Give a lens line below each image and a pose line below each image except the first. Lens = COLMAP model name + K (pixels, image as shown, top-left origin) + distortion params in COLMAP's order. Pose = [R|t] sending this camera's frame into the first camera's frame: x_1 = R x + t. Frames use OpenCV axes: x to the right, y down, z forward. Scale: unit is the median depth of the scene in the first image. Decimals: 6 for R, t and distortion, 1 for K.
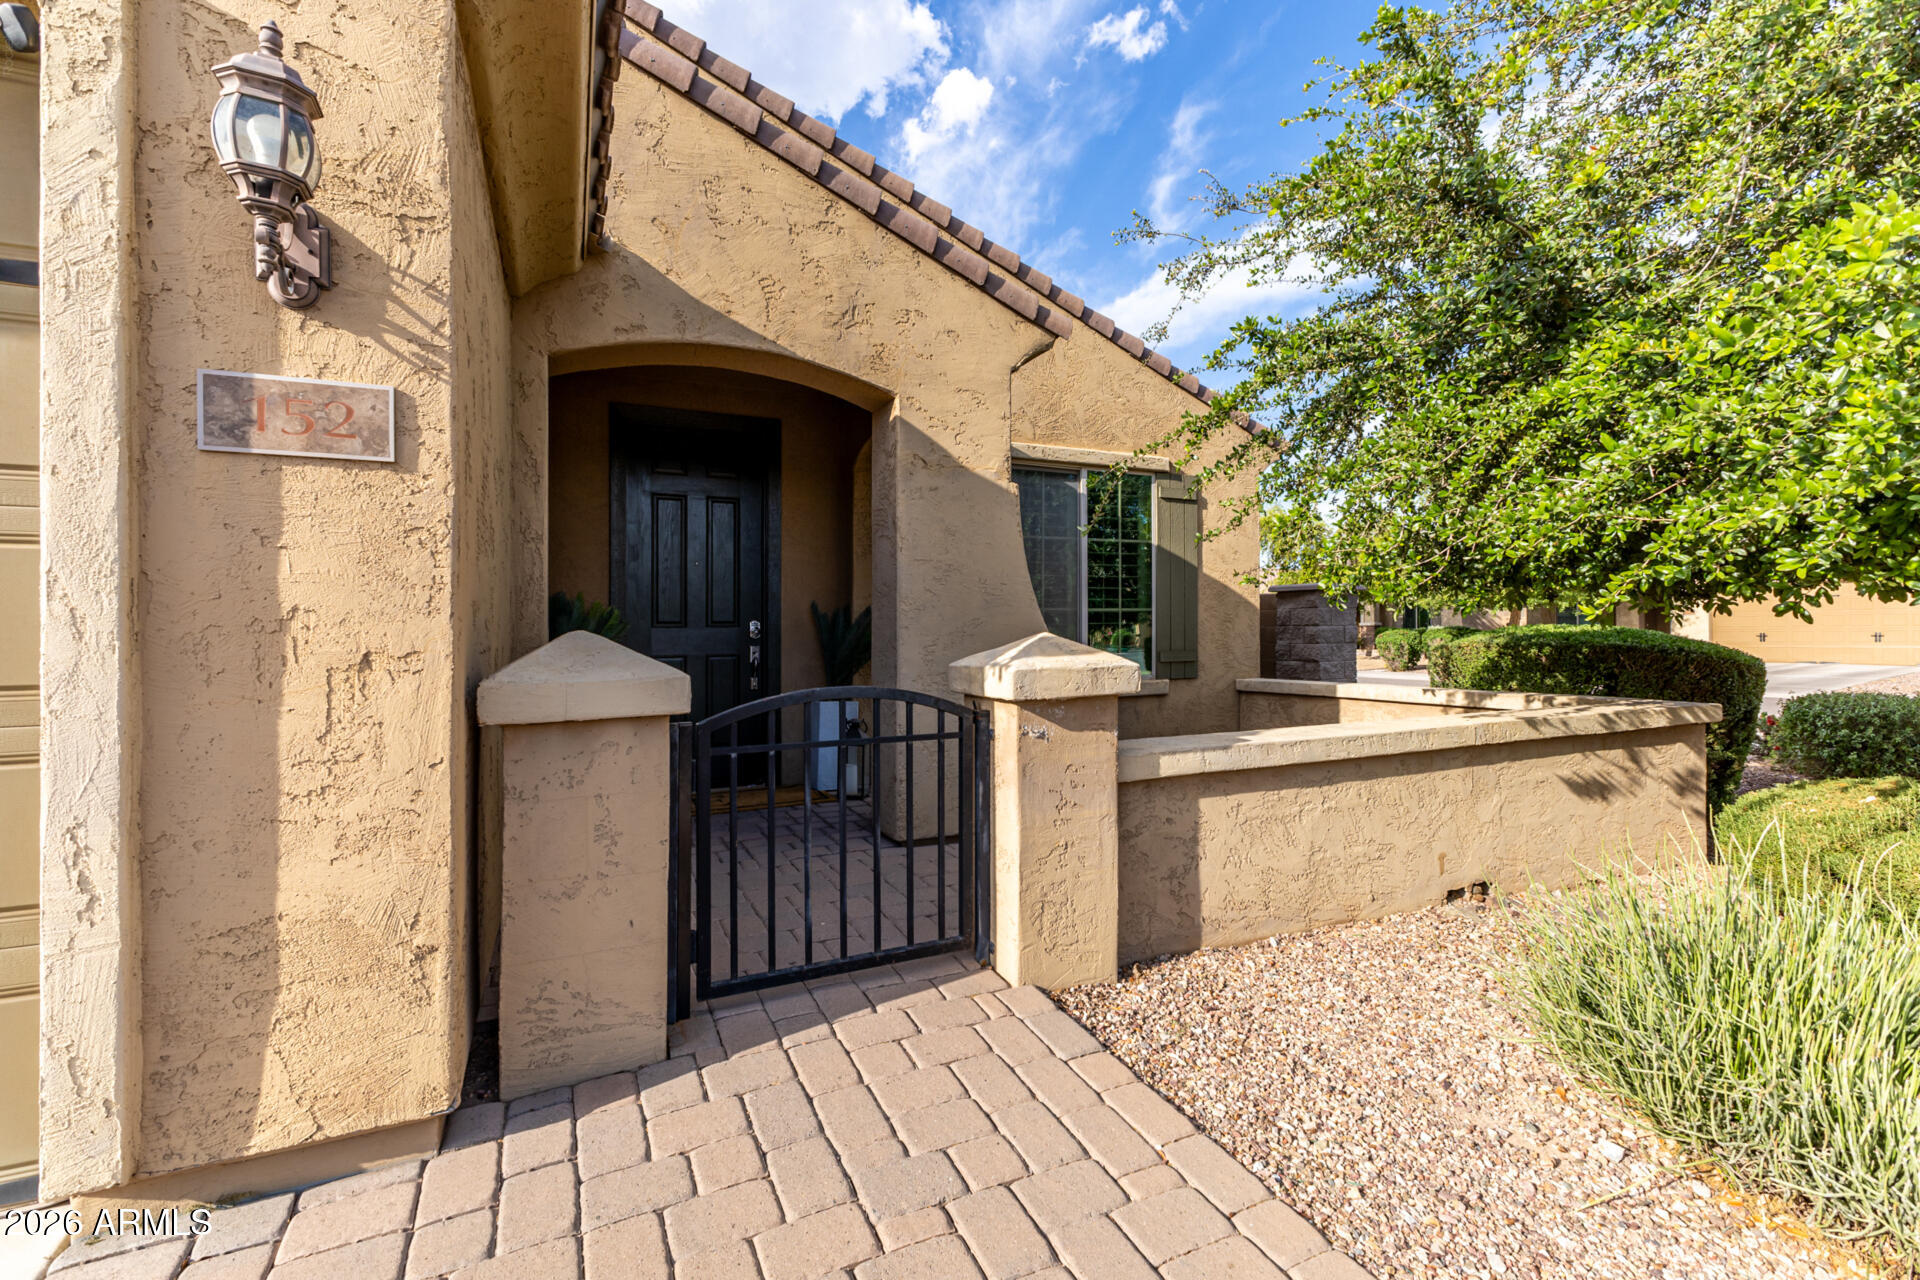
lens RADIAL K [[834.6, 0, 961.0], [0, 834.6, 632.7], [0, 0, 1]] dist [0.010360, -0.004261]
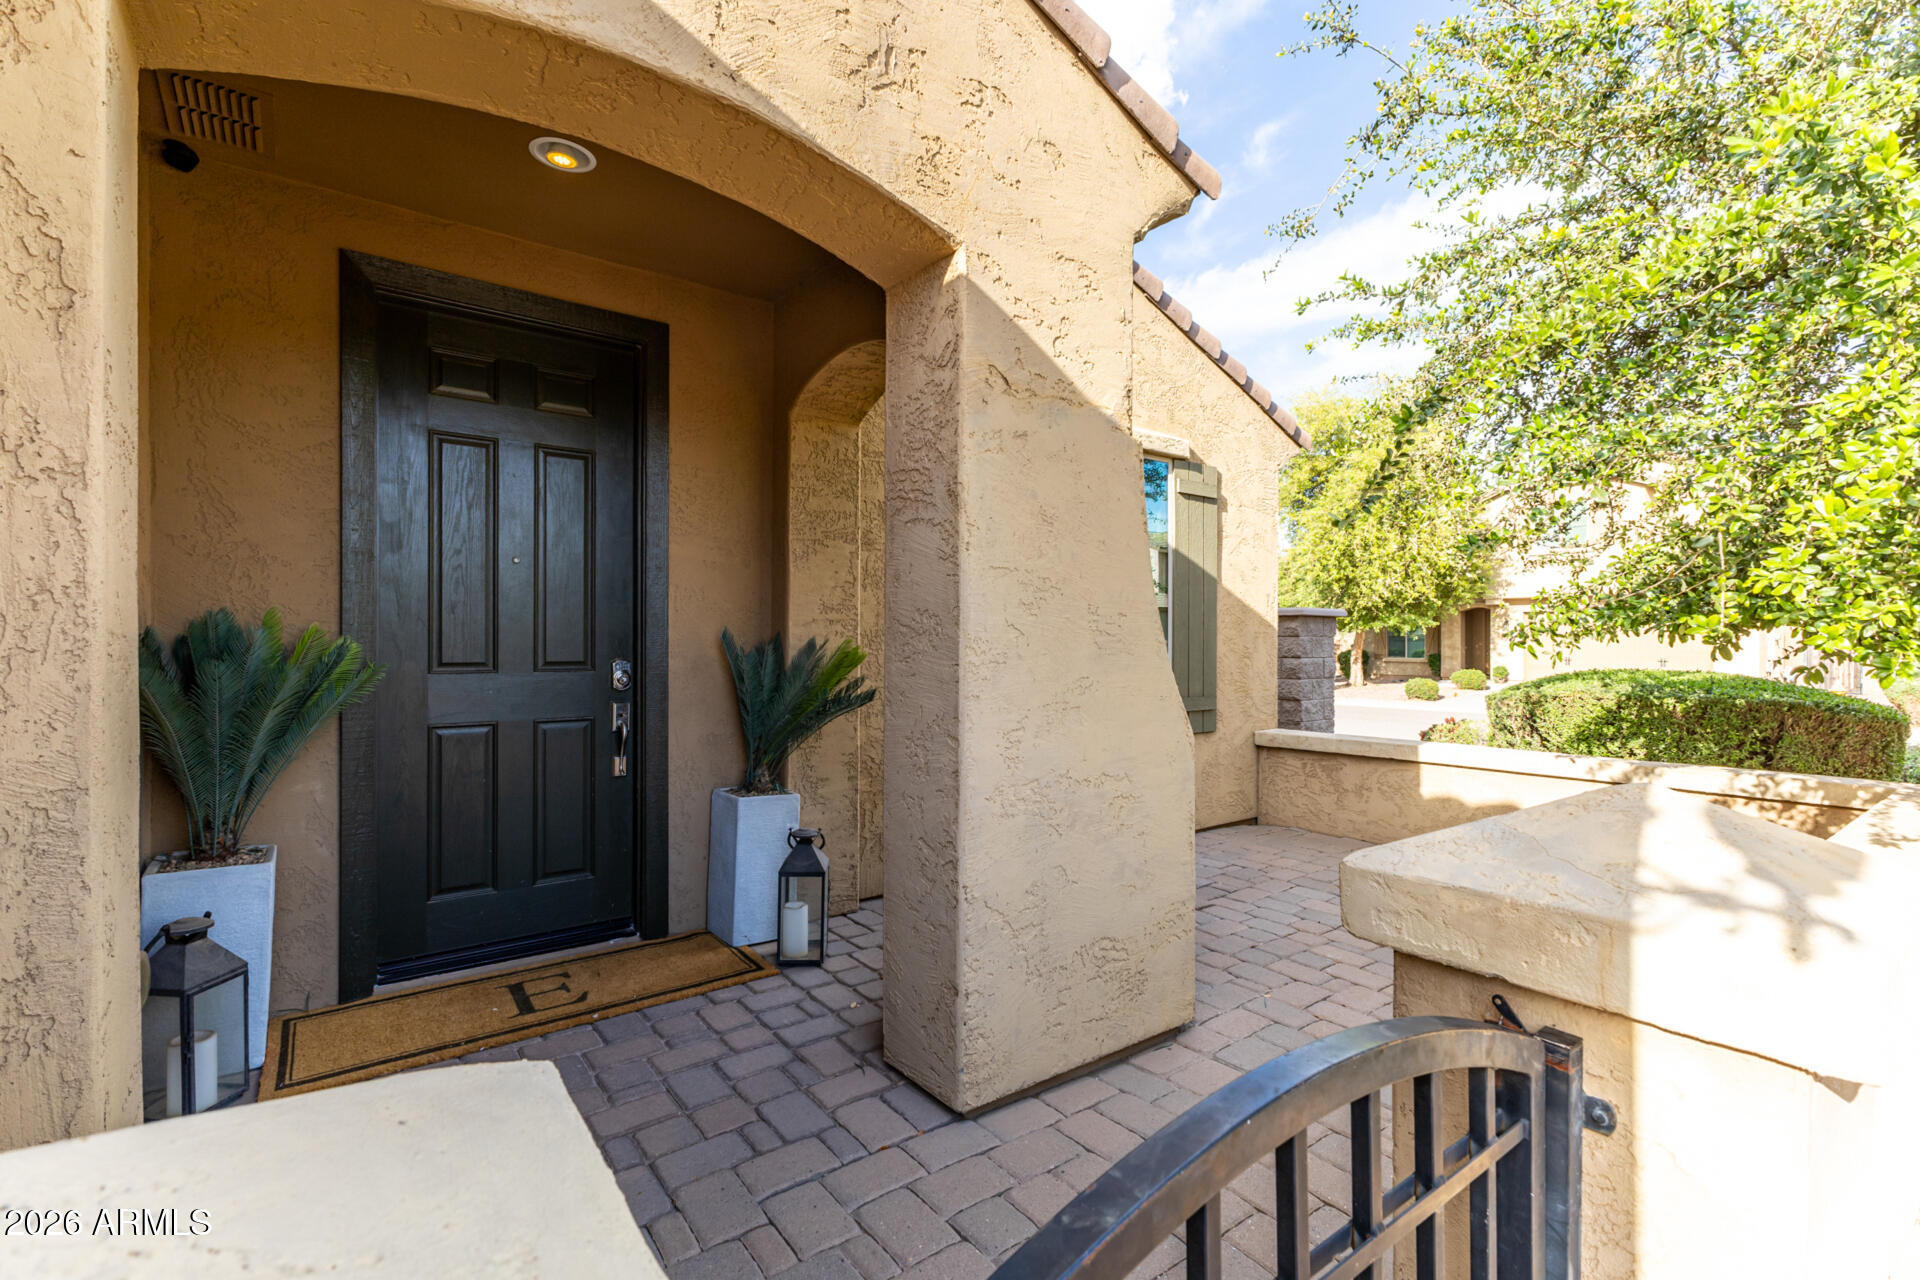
lens RADIAL K [[834.6, 0, 953.5], [0, 834.6, 654.0], [0, 0, 1]] dist [0.010360, -0.004261]
pose [[0.978035, 0.009455, 0.208225, -0.145115], [-0.012577, 0.999827, 0.013677, -0.031131], [-0.208060, -0.015996, 0.977985, 0.385156]]
